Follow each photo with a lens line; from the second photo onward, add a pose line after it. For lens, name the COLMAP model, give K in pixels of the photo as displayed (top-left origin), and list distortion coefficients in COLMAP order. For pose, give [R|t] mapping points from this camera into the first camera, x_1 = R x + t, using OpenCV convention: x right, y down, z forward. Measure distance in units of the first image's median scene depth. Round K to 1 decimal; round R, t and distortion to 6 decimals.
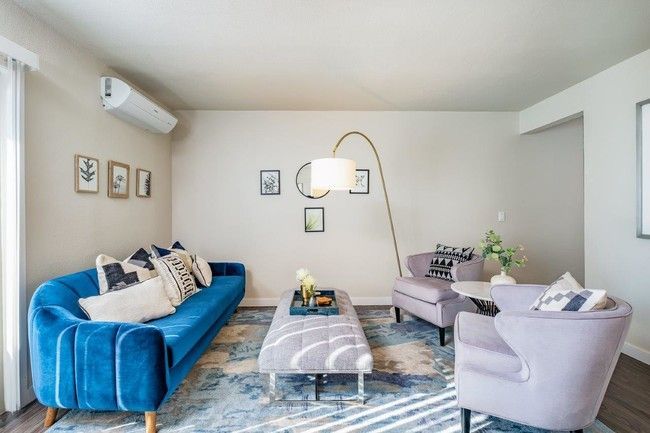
lens RADIAL K [[285.9, 0, 335.7], [0, 285.9, 209.1], [0, 0, 1]] dist [-0.005033, -0.002055]
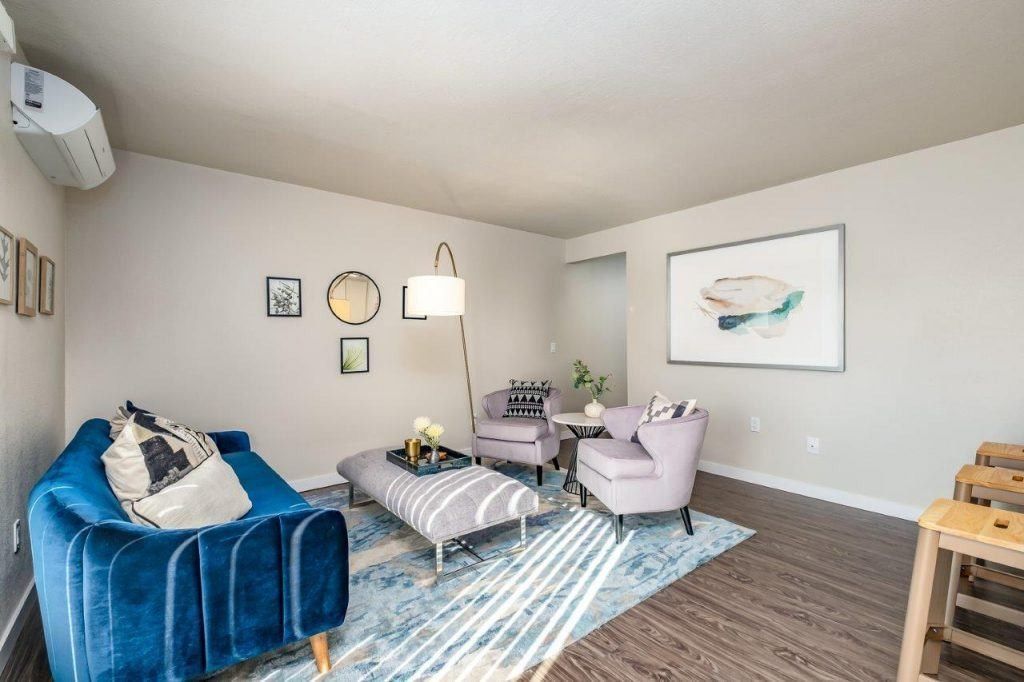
lens RADIAL K [[417.8, 0, 516.3], [0, 417.8, 337.6], [0, 0, 1]] dist [-0.002336, -0.000517]
pose [[0.801555, 0.004068, 0.597907, -0.562558], [-0.000505, 0.999981, -0.006127, 0.000736], [-0.597921, 0.004610, 0.801542, -0.060500]]
